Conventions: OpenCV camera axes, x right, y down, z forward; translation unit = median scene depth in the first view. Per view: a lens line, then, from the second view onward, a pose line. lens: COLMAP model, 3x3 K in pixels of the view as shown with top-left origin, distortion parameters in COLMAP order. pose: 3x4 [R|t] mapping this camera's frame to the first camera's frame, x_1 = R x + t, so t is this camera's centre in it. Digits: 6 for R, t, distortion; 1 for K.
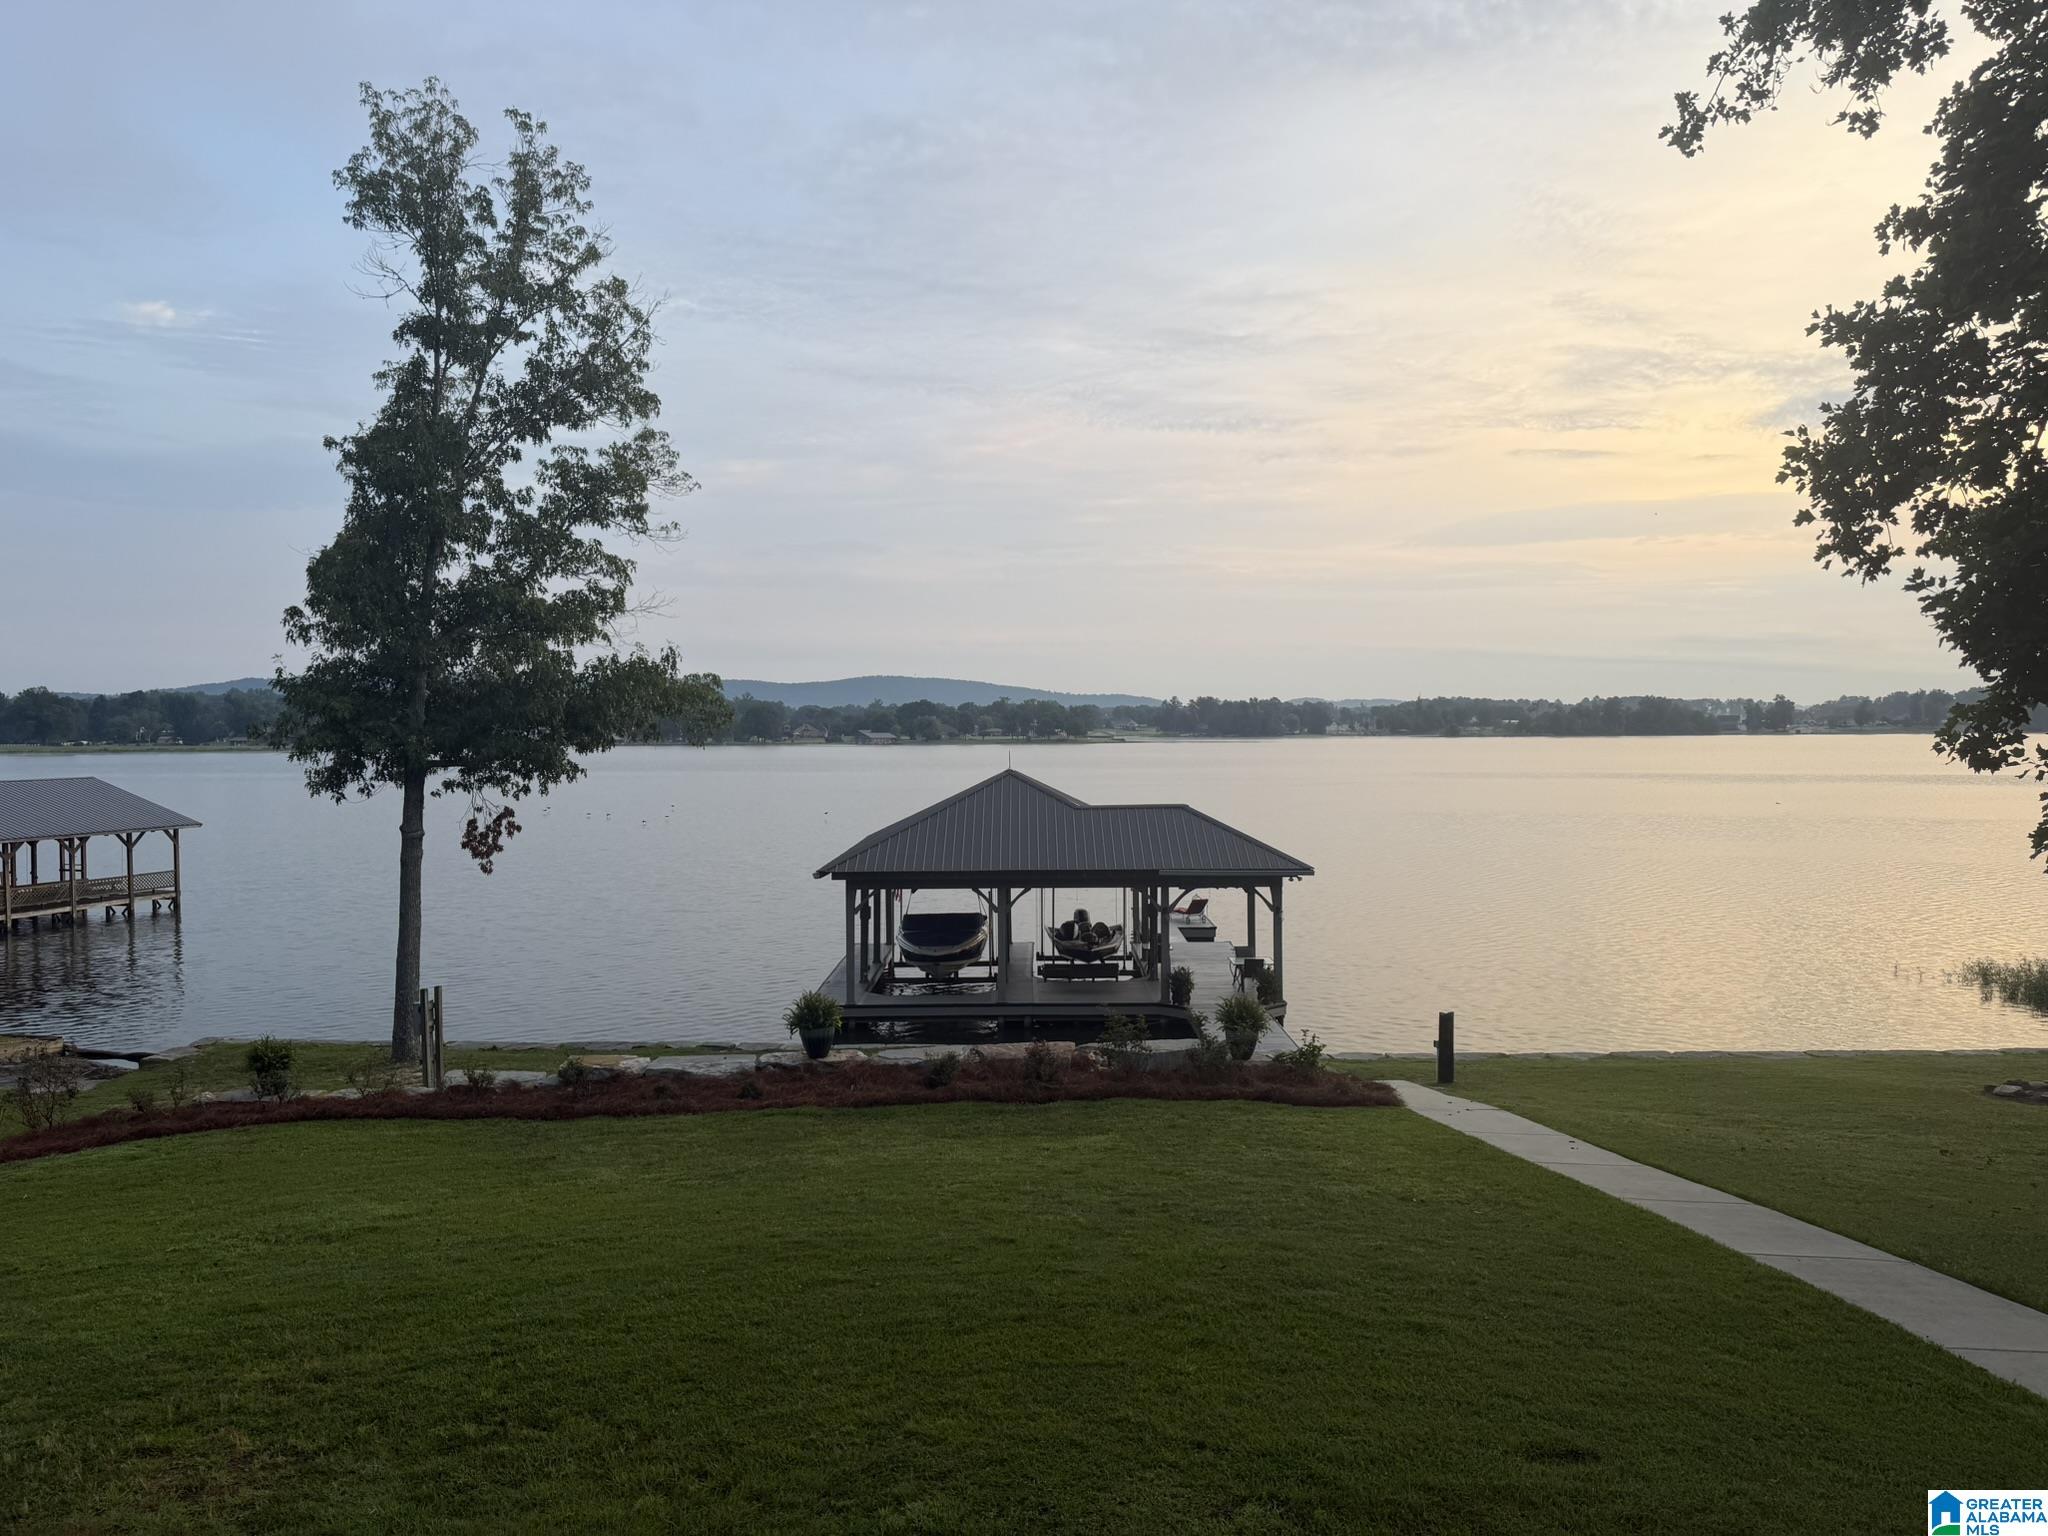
lens RADIAL K [[1425.2, 0, 982.2], [0, 1425.2, 779.9], [0, 0, 1]] dist [0.080152, -0.096934]
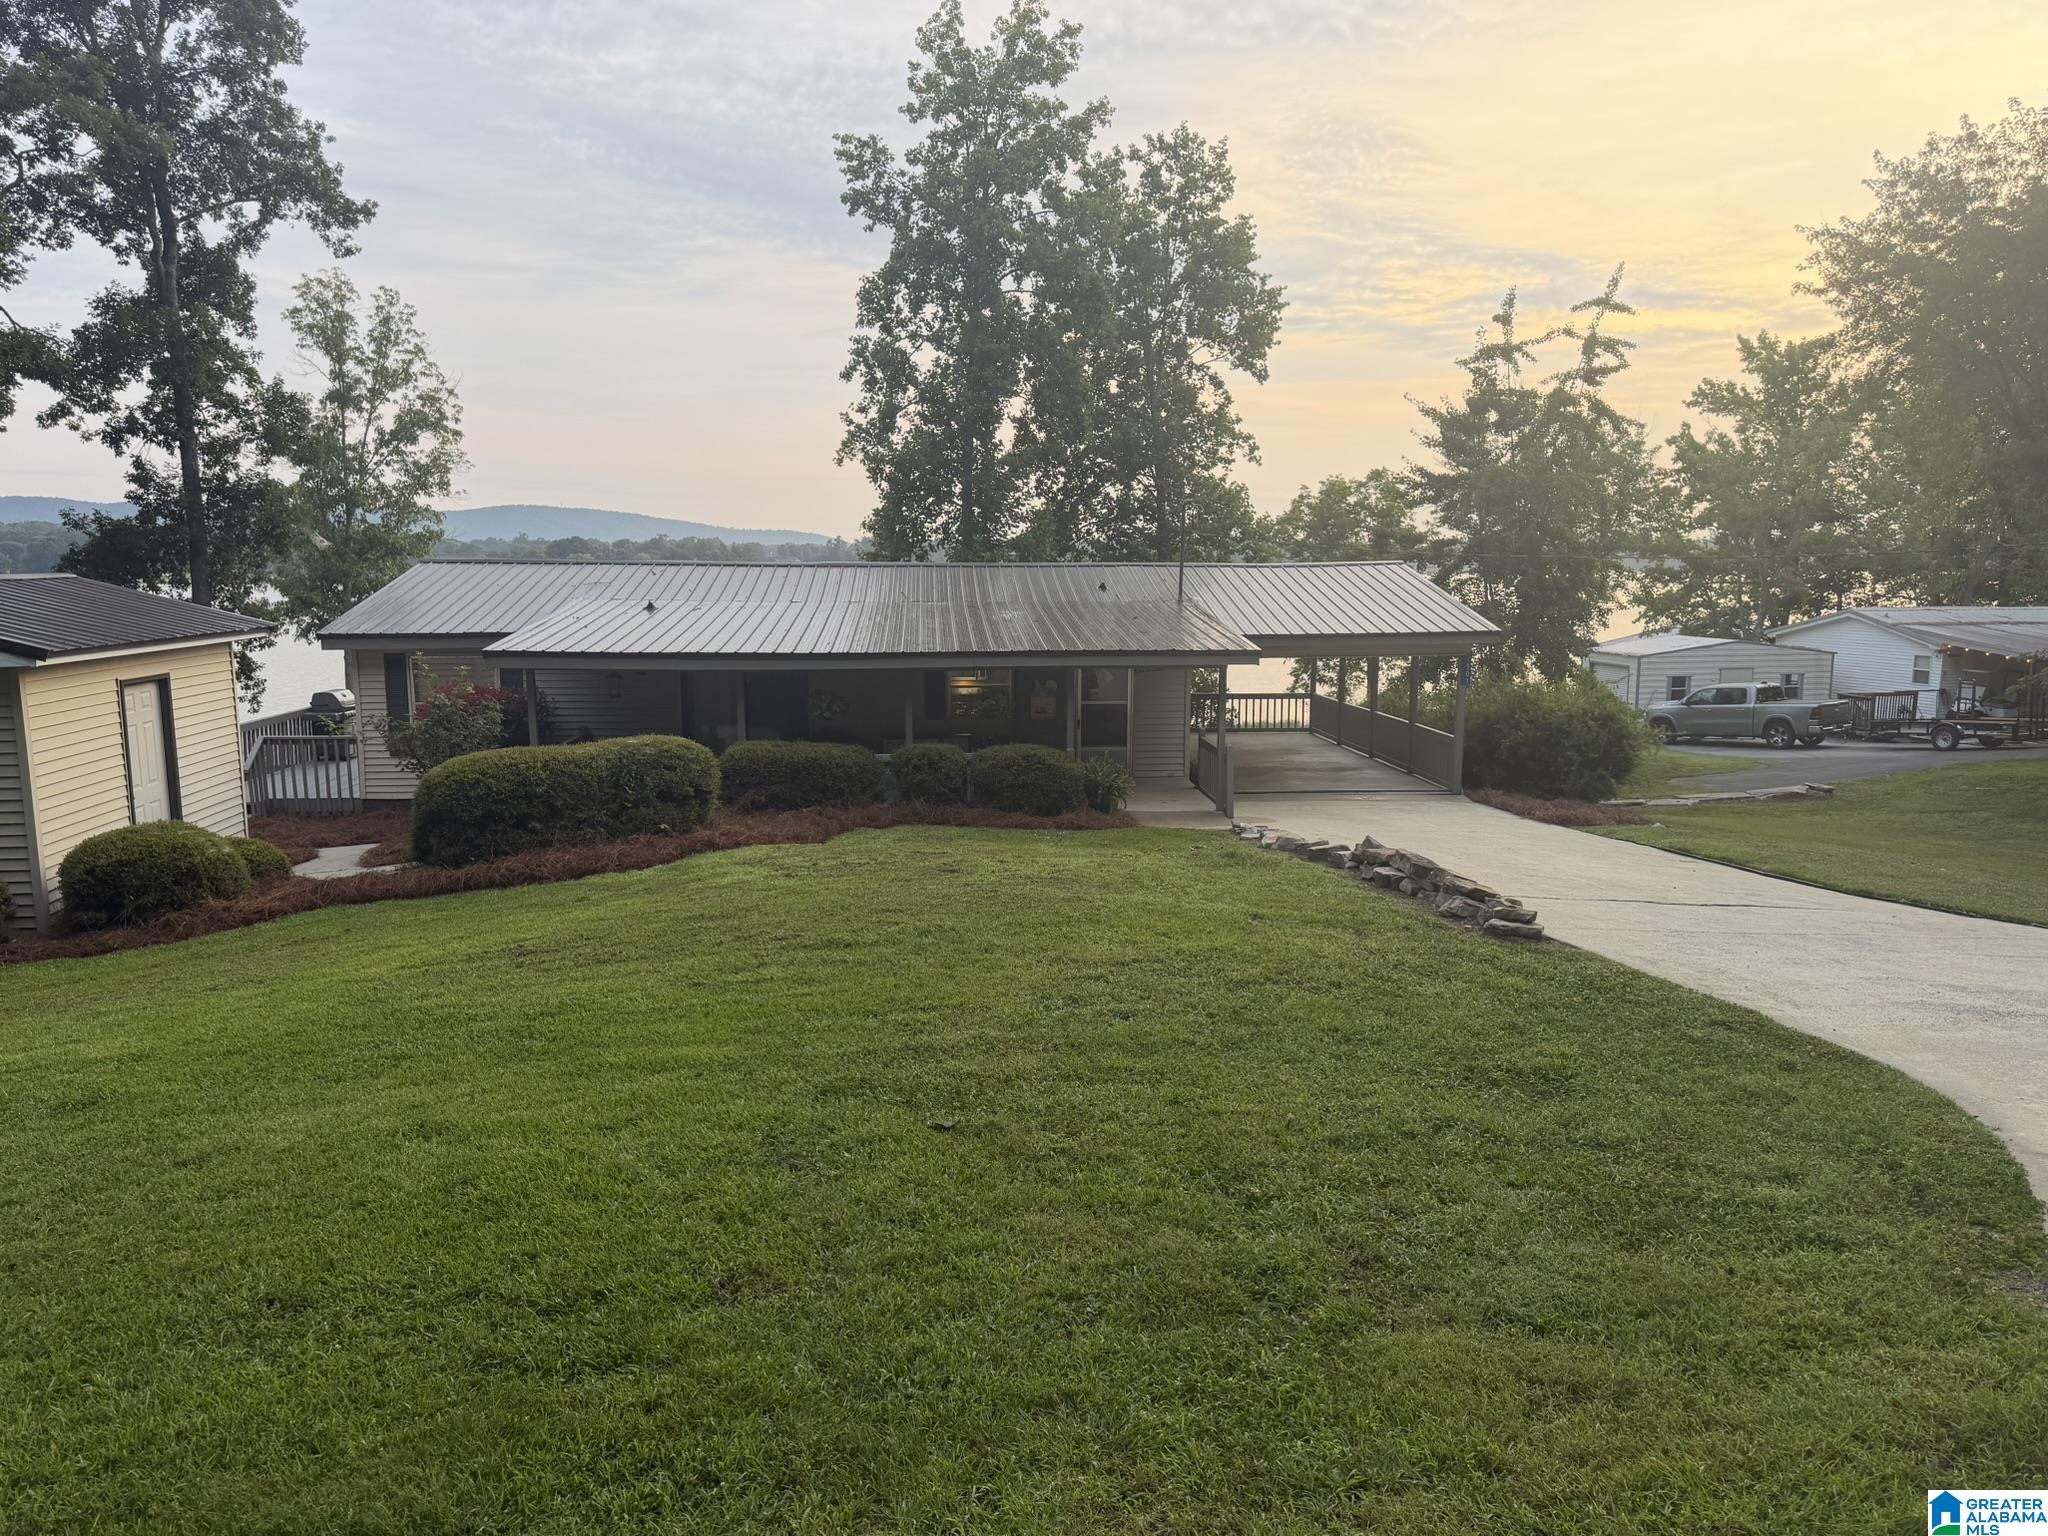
lens RADIAL K [[1442.5, 0, 1015.4], [0, 1442.5, 785.0], [0, 0, 1]] dist [0.006730, -0.000412]
pose [[0.968205, -0.032514, 0.248037, -0.002104], [0.003705, 0.993273, 0.115740, -0.016501], [-0.250132, -0.111141, 0.961812, -1.123824]]
